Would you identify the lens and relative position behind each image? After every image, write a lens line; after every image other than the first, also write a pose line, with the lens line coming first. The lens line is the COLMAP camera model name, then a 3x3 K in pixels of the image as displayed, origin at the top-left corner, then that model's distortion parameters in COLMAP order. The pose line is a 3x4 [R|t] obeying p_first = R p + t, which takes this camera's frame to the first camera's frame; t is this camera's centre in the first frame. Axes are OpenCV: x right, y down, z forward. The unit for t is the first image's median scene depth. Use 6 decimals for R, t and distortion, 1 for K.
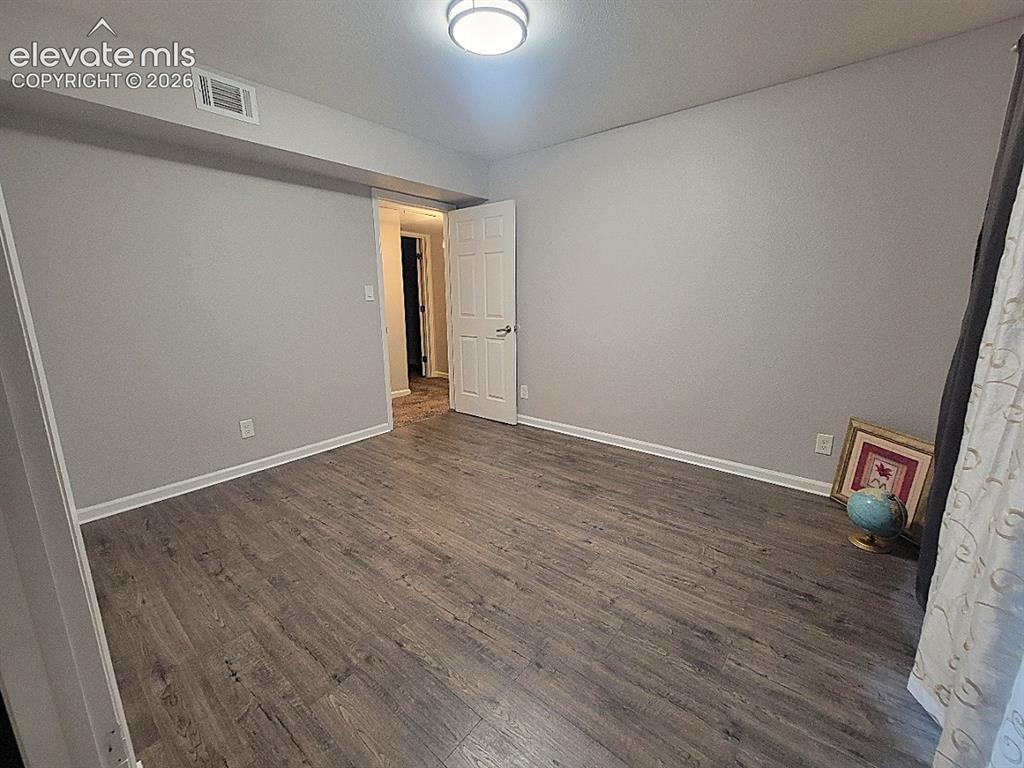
lens RADIAL K [[423.7, 0, 512.0], [0, 423.7, 384.0], [0, 0, 1]] dist [-0.003290, -0.000186]
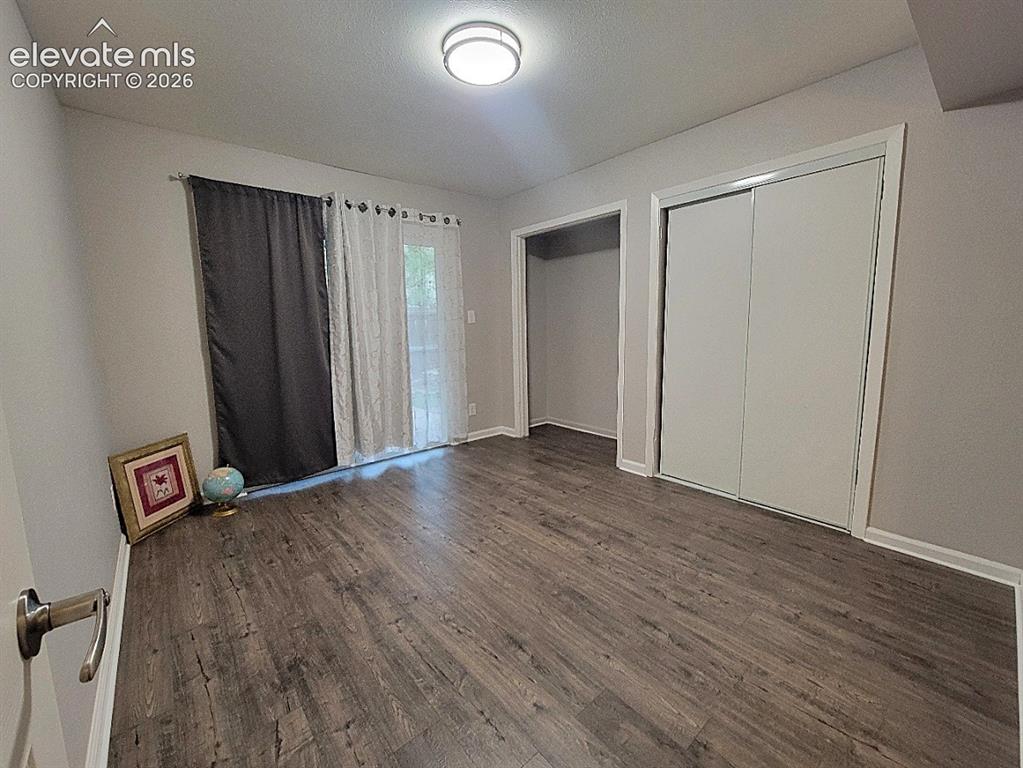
lens RADIAL K [[421.5, 0, 511.5], [0, 421.5, 384.0], [0, 0, 1]] dist [0.001703, 0.000269]
pose [[-0.984029, -0.000690, 0.178006, -0.239651], [0.062111, 0.935814, 0.346979, -0.353396], [-0.166820, 0.352493, -0.920825, 1.717062]]
